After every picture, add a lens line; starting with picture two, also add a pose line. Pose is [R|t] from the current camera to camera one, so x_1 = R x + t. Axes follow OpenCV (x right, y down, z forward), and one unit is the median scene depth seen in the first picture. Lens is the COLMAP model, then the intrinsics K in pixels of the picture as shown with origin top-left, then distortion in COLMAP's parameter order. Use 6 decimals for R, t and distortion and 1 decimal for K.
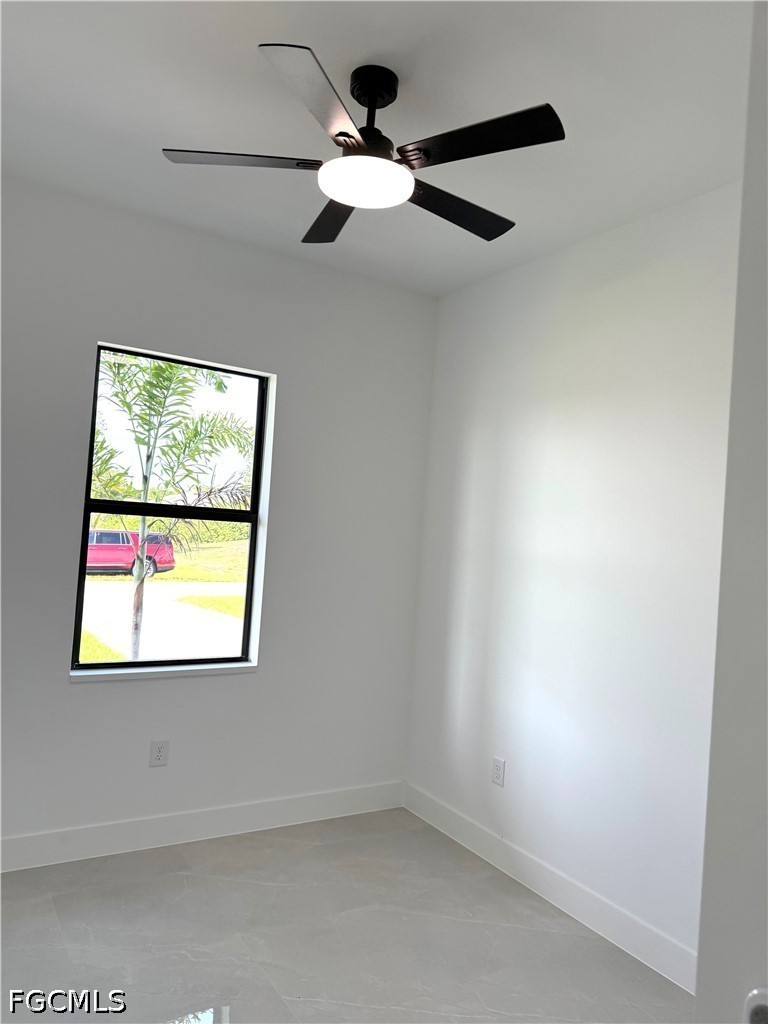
lens RADIAL K [[703.2, 0, 409.6], [0, 703.2, 513.5], [0, 0, 1]] dist [-0.003369, -0.002633]
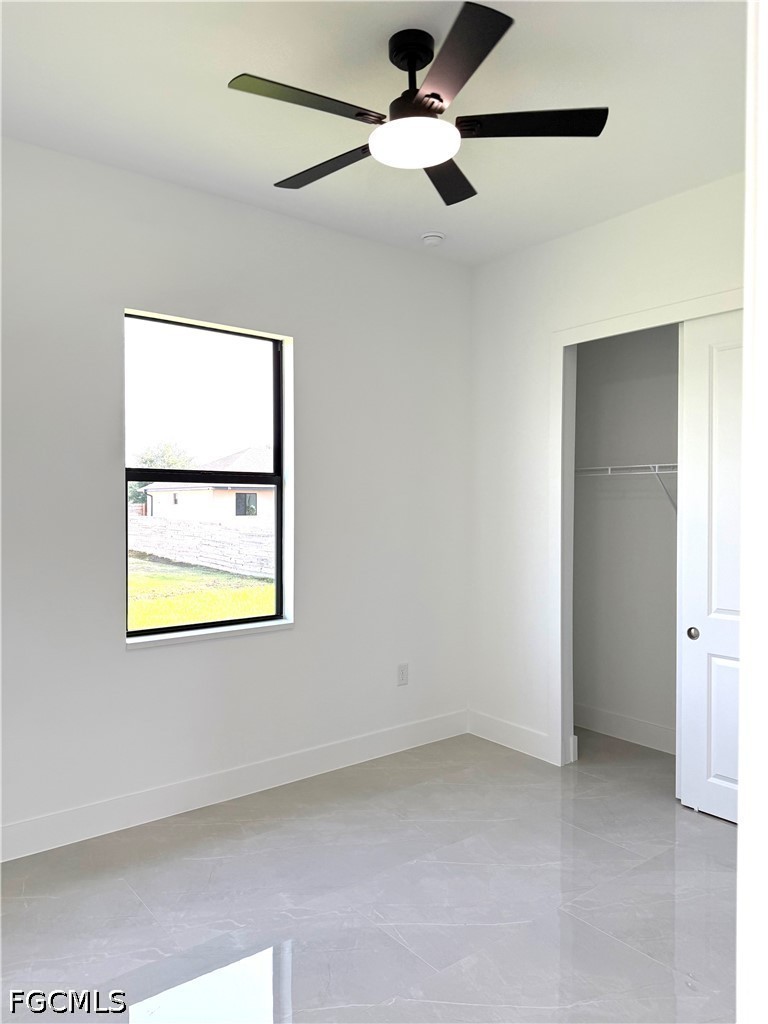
lens RADIAL K [[703.2, 0, 409.6], [0, 703.2, 513.5], [0, 0, 1]] dist [-0.003369, -0.002633]
pose [[0.991335, -0.064874, 0.114222, -0.154624], [0.058723, 0.996679, 0.056421, 0.009111], [-0.117503, -0.049225, 0.991852, -0.038653]]
